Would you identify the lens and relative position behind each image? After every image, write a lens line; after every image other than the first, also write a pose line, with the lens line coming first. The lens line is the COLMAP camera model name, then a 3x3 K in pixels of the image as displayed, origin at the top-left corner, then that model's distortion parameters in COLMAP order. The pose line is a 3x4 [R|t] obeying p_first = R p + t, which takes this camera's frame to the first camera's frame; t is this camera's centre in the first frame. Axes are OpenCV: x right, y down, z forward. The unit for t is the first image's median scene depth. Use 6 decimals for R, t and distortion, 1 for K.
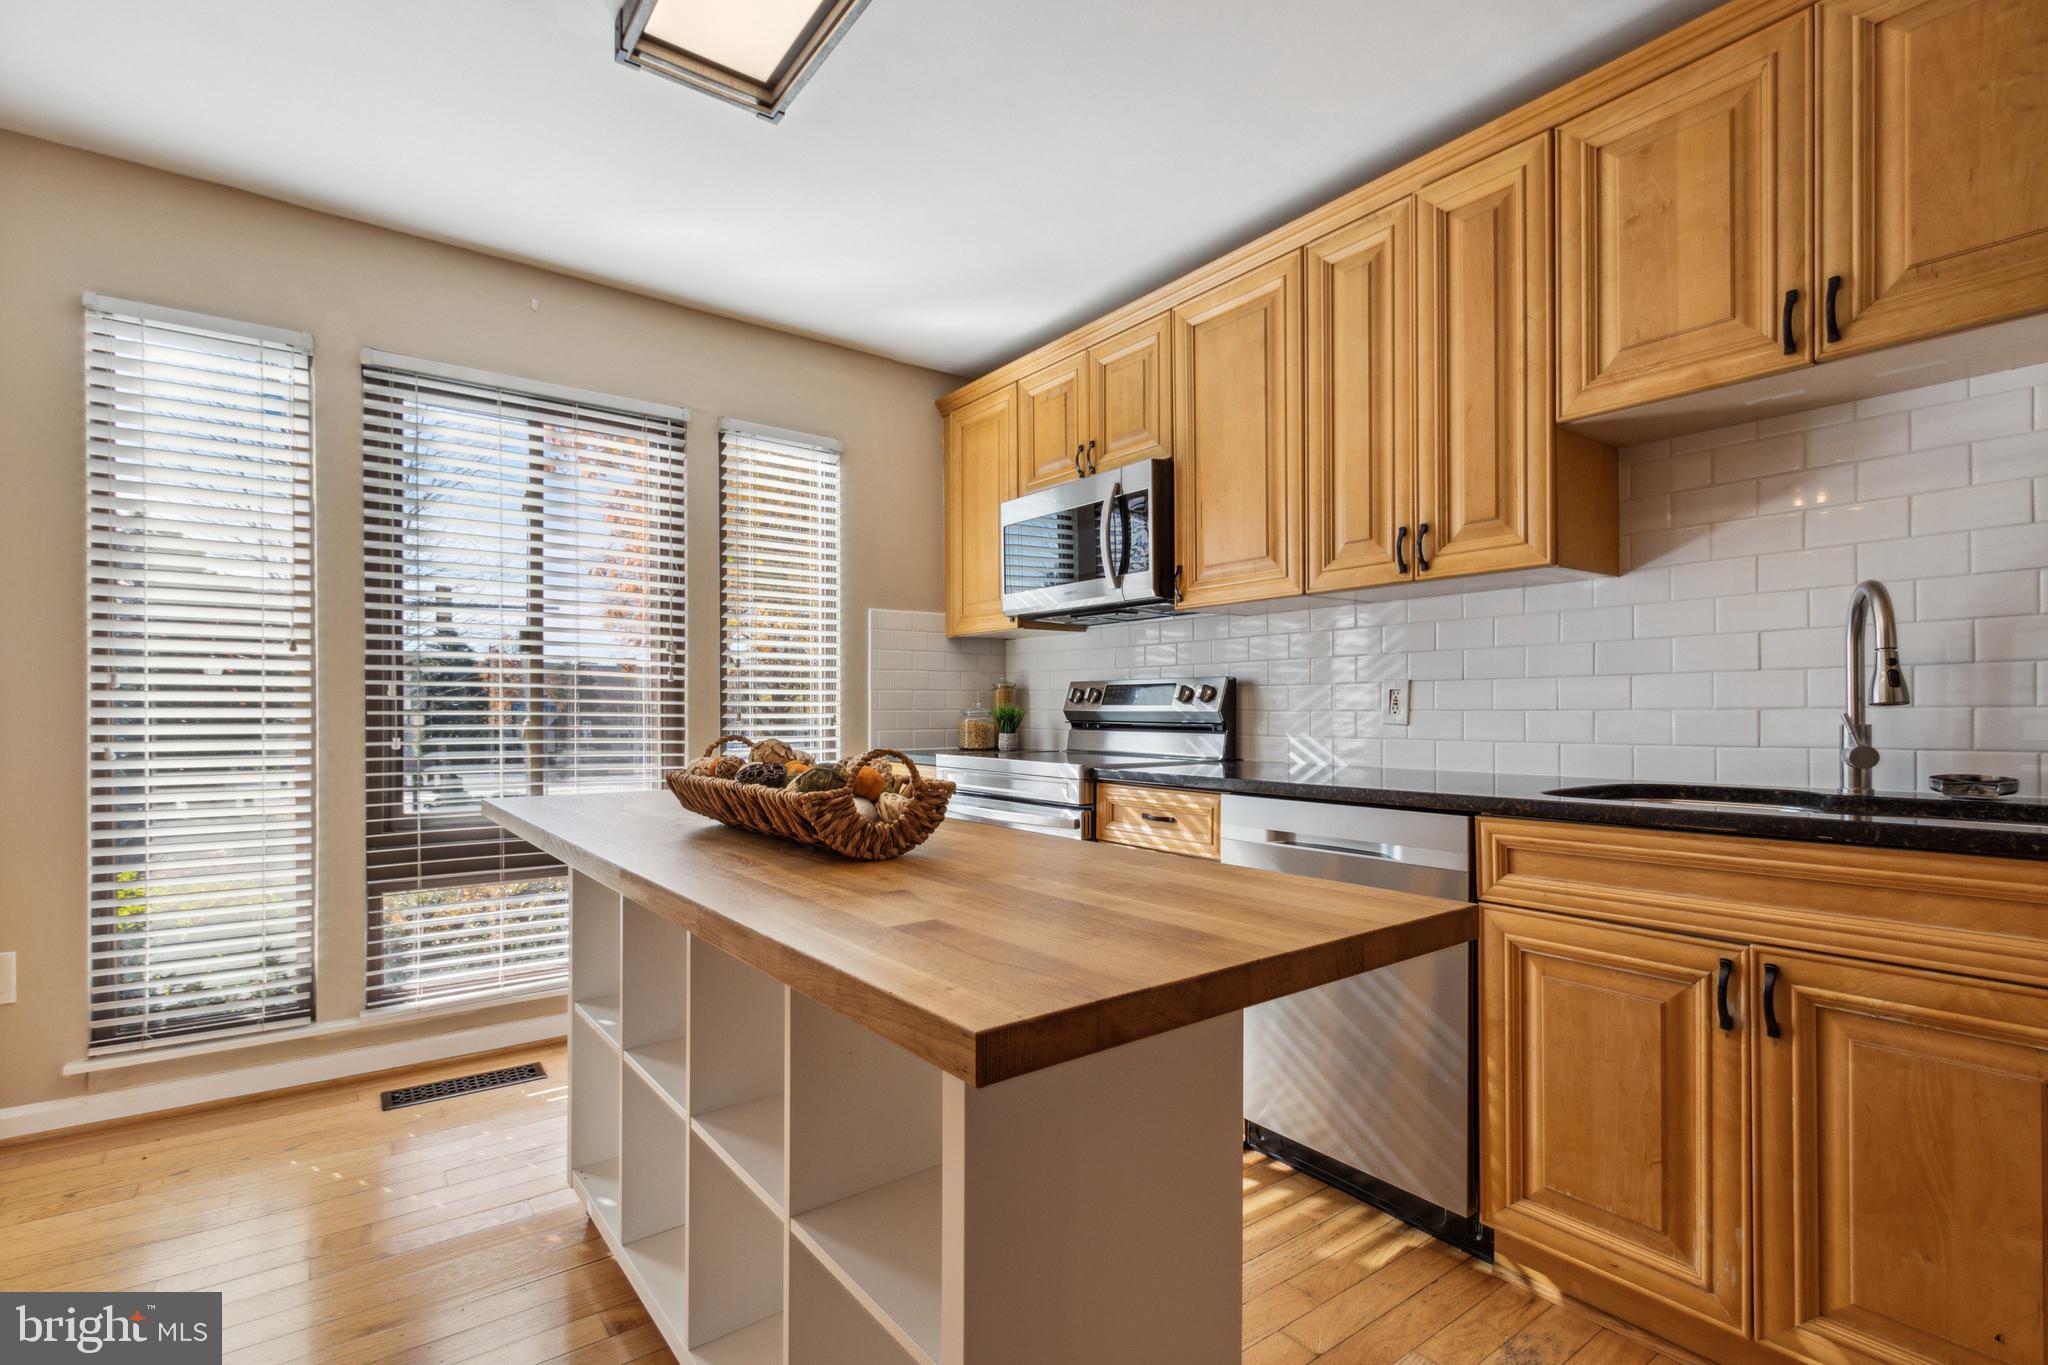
lens RADIAL K [[951.9, 0, 1016.5], [0, 951.9, 704.4], [0, 0, 1]] dist [0.006138, -0.000168]
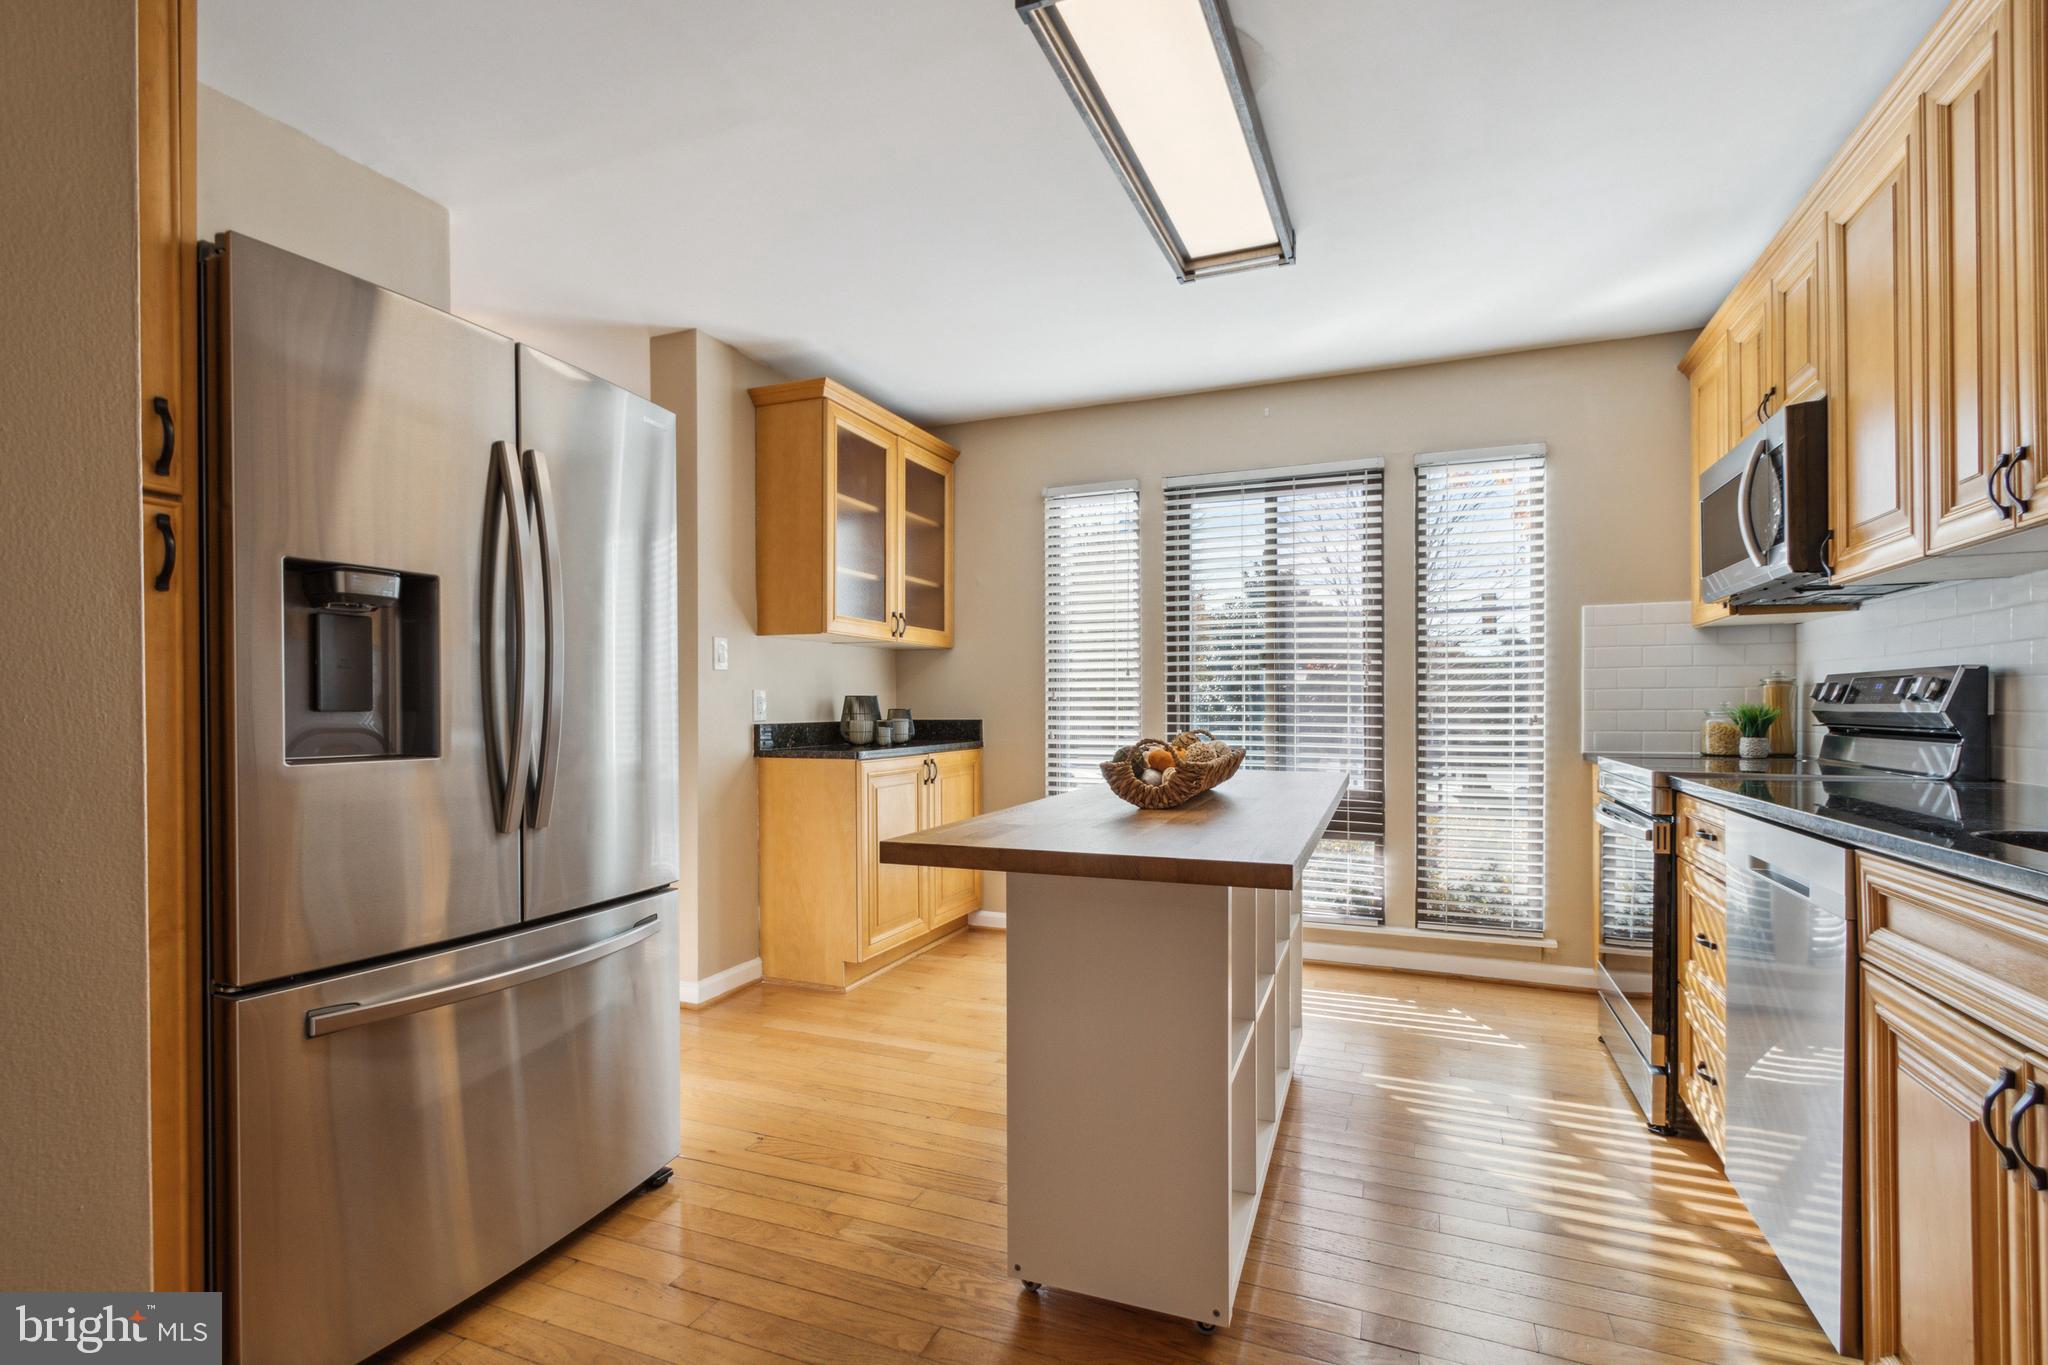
lens RADIAL K [[951.9, 0, 1016.5], [0, 951.9, 704.4], [0, 0, 1]] dist [0.006138, -0.000168]
pose [[0.507914, -0.006274, -0.861385, 0.515235], [0.008687, 0.999960, -0.002160, -0.003925], [0.861364, -0.006386, 0.507948, 0.001792]]
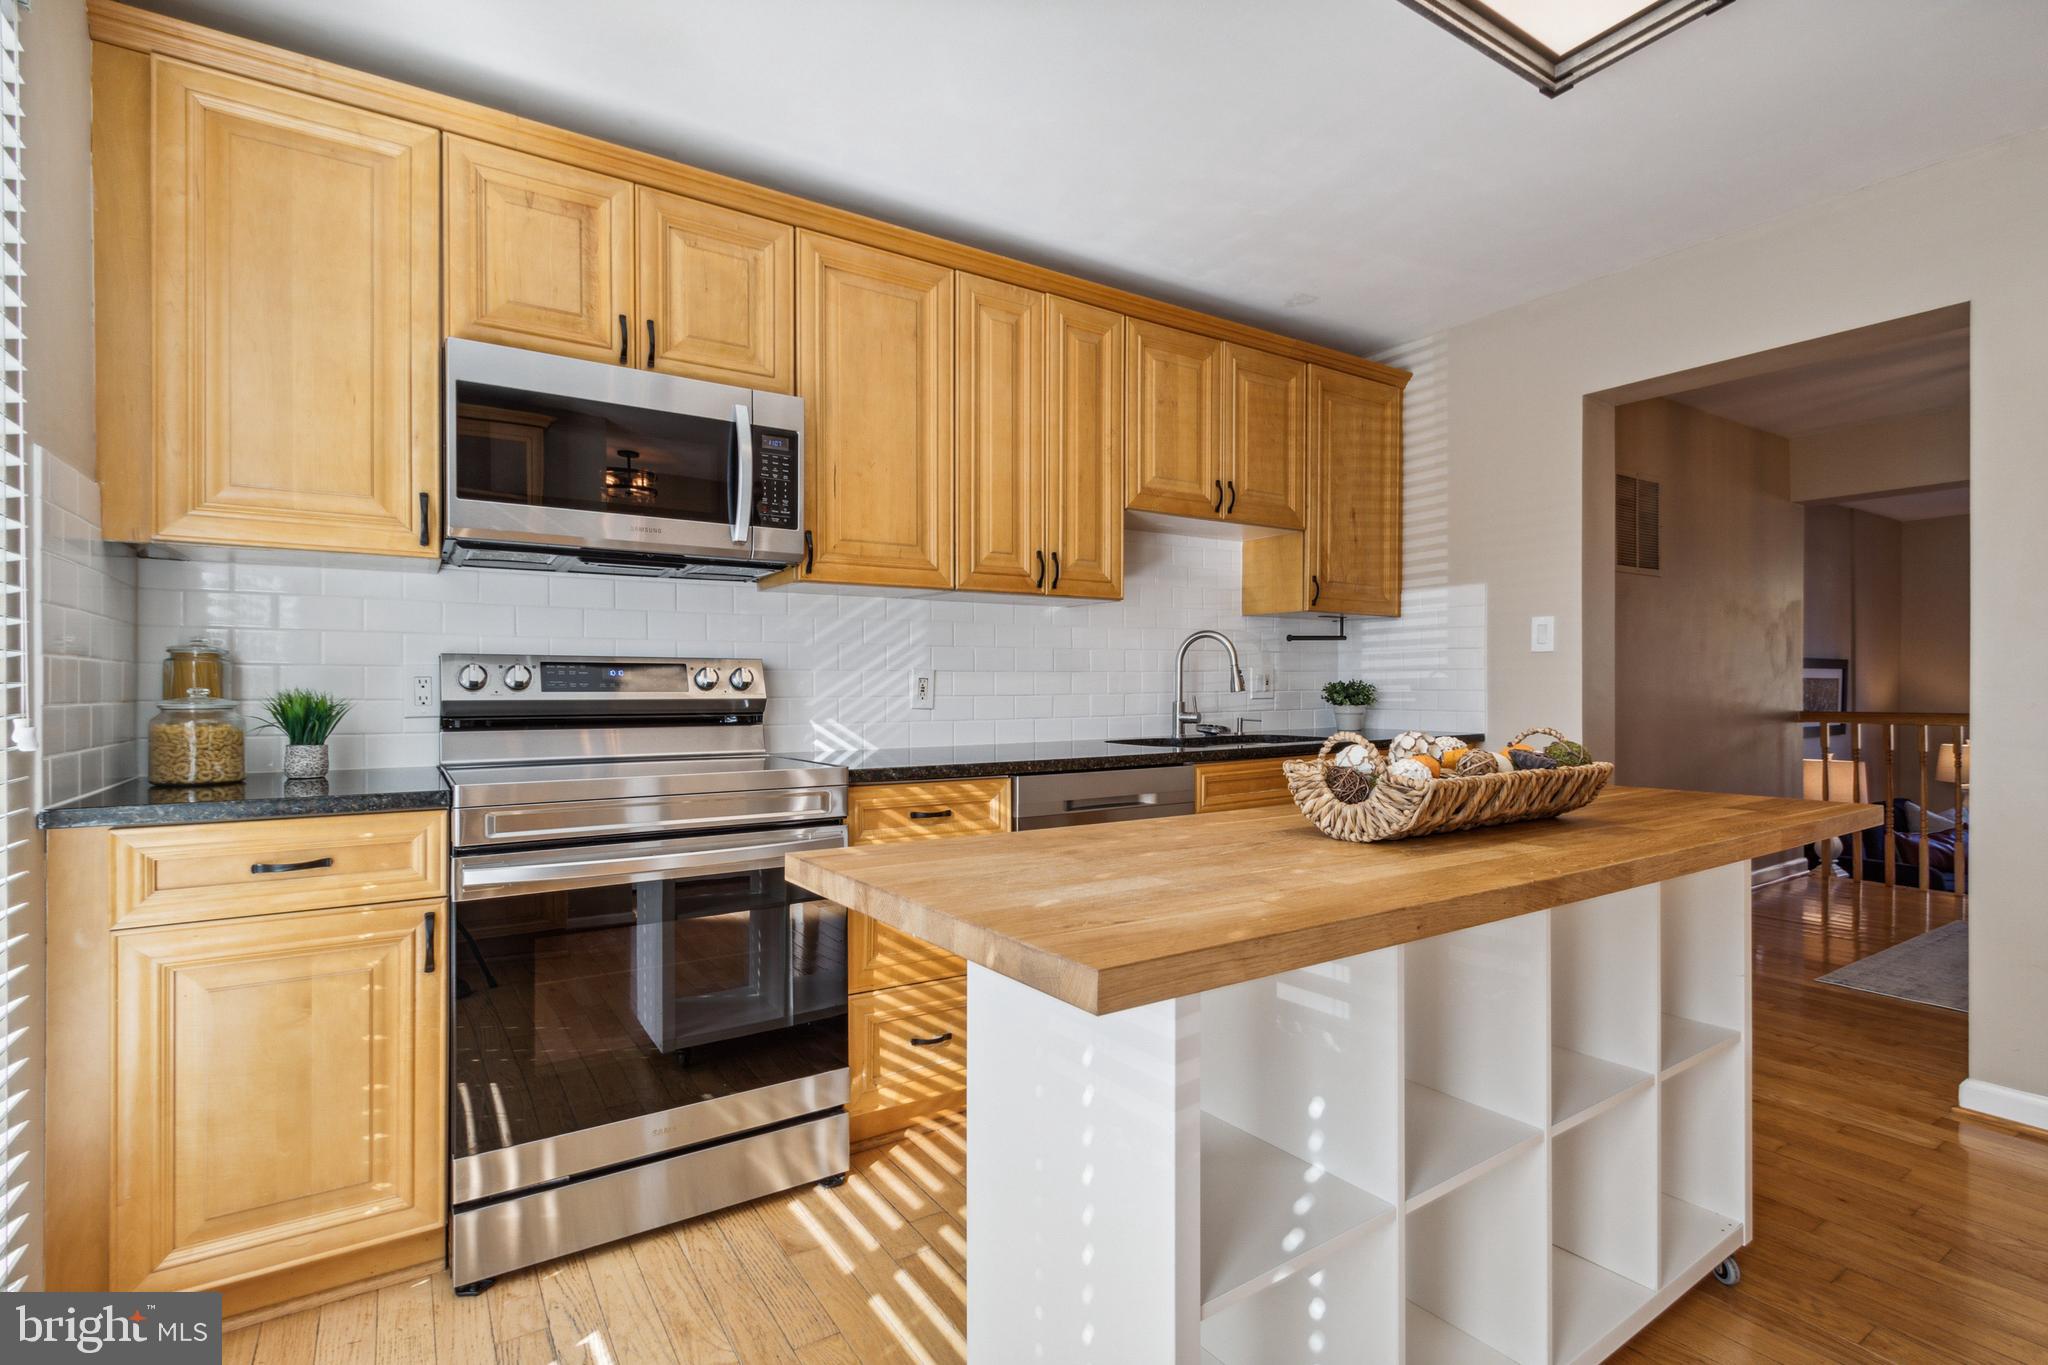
lens RADIAL K [[951.9, 0, 1016.5], [0, 951.9, 704.4], [0, 0, 1]] dist [0.006138, -0.000168]
pose [[0.066009, -0.017247, 0.997670, -0.701808], [-0.006018, 0.999826, 0.017682, -0.005157], [-0.997801, -0.007171, 0.065894, 0.771251]]
